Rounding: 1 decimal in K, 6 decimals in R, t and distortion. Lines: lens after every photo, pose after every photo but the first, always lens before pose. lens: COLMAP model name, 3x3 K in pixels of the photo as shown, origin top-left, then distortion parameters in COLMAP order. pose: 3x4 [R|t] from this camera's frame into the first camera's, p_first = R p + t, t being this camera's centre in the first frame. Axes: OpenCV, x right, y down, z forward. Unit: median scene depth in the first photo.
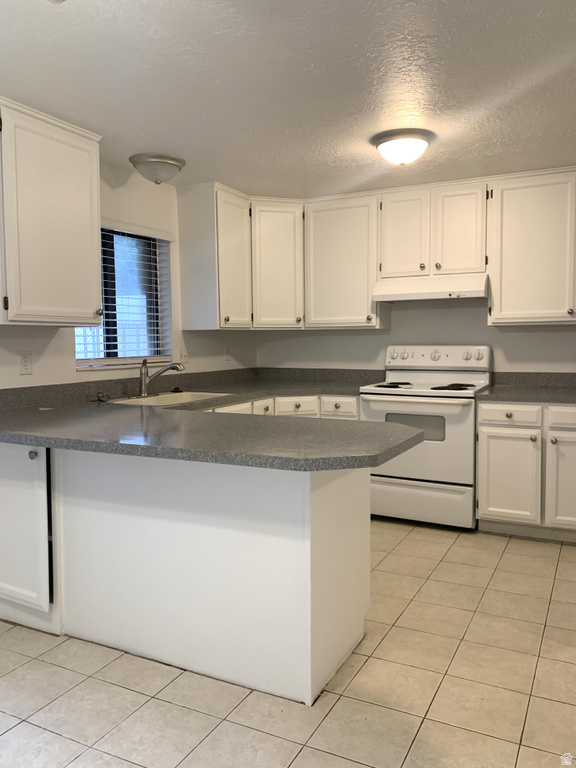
lens RADIAL K [[617.6, 0, 289.1], [0, 617.6, 380.1], [0, 0, 1]] dist [0.001816, -0.015690]
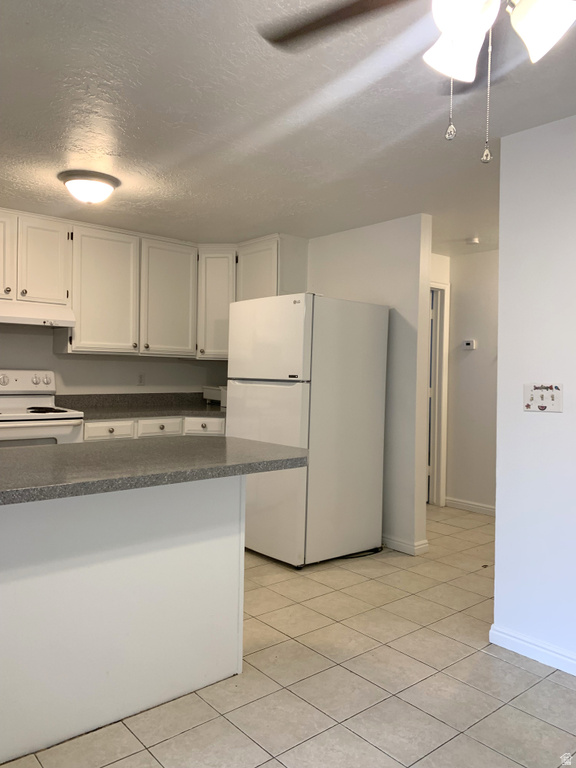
lens RADIAL K [[590.2, 0, 290.6], [0, 590.2, 380.1], [0, 0, 1]] dist [0.033589, -0.046655]
pose [[0.379978, 0.000172, 0.924996, -0.542576], [0.036916, 0.999200, -0.015350, -0.009466], [-0.924259, 0.039979, 0.379668, 0.248020]]
